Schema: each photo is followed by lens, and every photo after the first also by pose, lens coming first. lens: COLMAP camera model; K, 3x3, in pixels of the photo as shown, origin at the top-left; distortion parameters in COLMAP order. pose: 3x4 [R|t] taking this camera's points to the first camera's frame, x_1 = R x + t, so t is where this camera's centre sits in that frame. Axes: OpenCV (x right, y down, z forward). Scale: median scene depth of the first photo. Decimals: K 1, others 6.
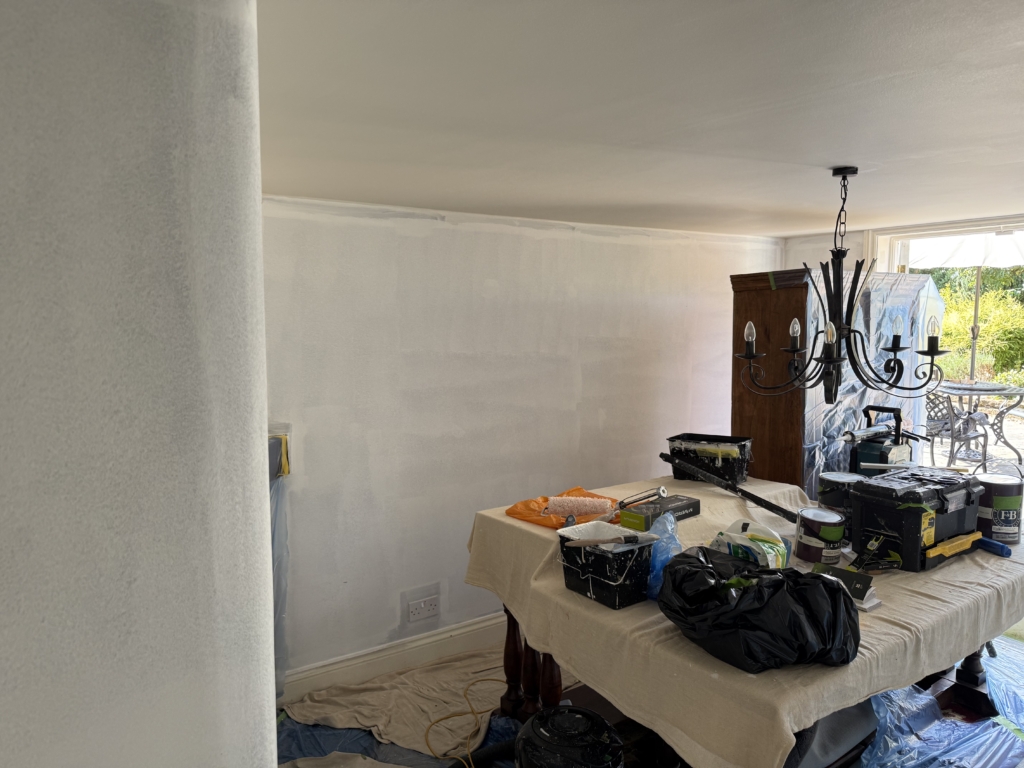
lens RADIAL K [[727.8, 0, 517.0], [0, 727.8, 382.2], [0, 0, 1]] dist [0.011184, 0.000613]
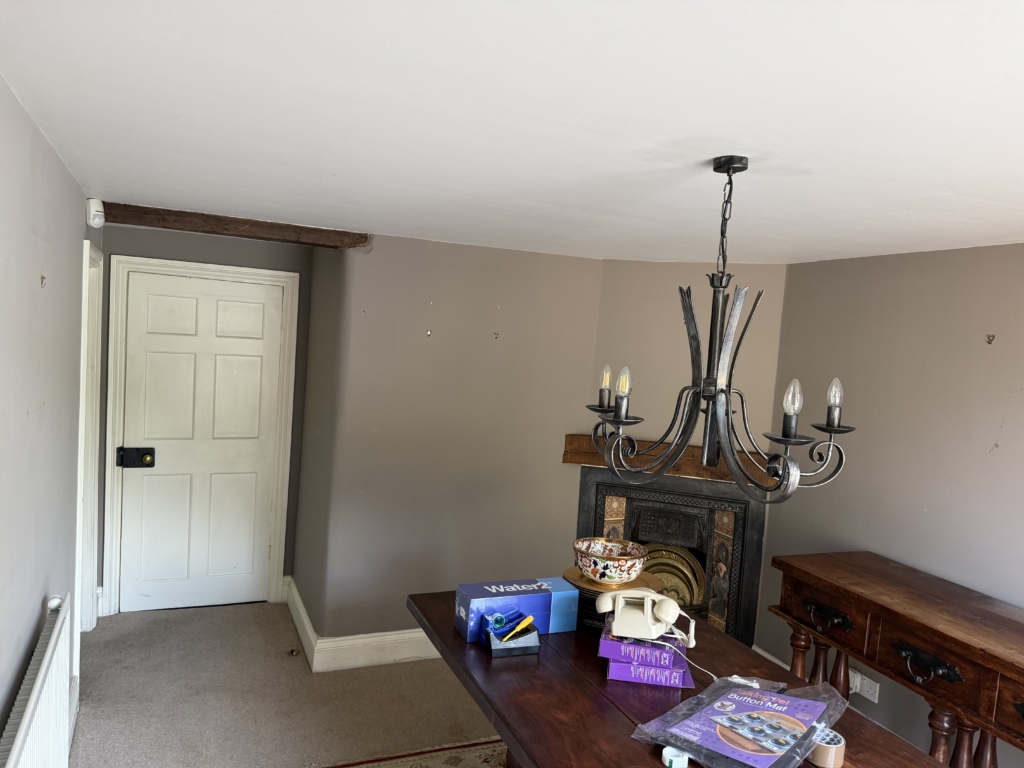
lens RADIAL K [[722.6, 0, 499.7], [0, 722.6, 373.1], [0, 0, 1]] dist [0.101135, -0.142106]
pose [[-0.233863, 0.038391, -0.971511, 1.098214], [-0.154013, 0.985141, 0.076003, -0.096590], [0.959994, 0.167400, -0.224476, 0.896458]]
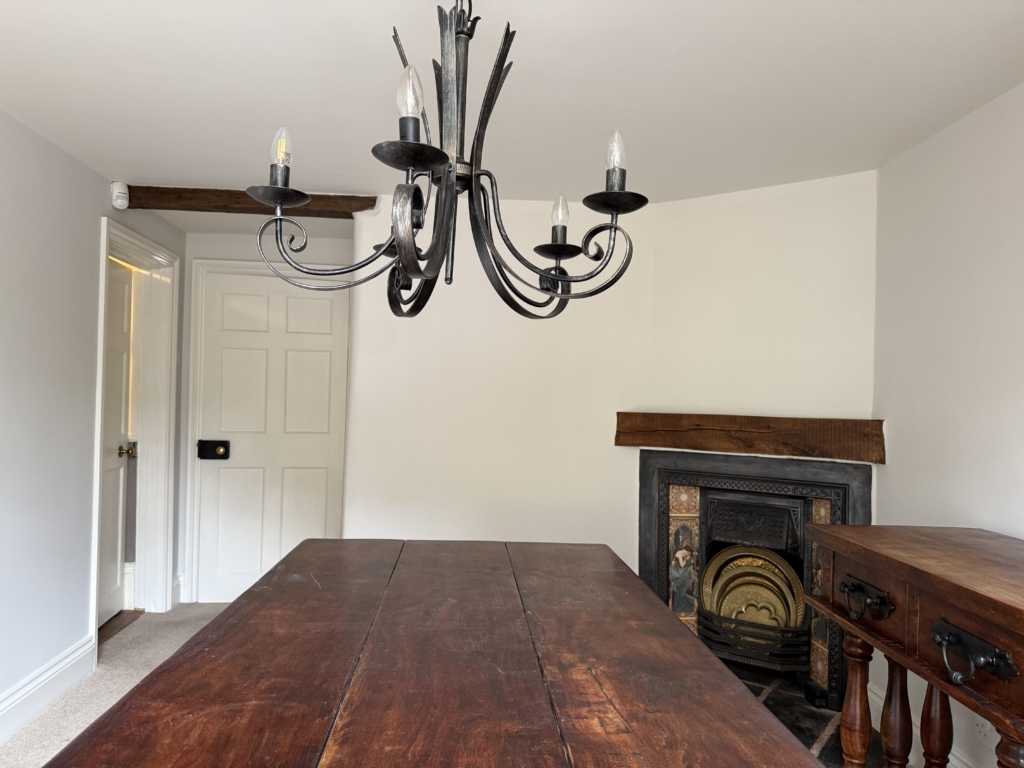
lens RADIAL K [[722.3, 0, 505.8], [0, 722.3, 380.0], [0, 0, 1]] dist [0.076058, -0.090012]
pose [[-0.544507, -0.036477, -0.837963, 0.790833], [-0.102187, 0.994497, 0.023110, 0.055143], [0.832508, 0.098213, -0.545238, 1.233398]]
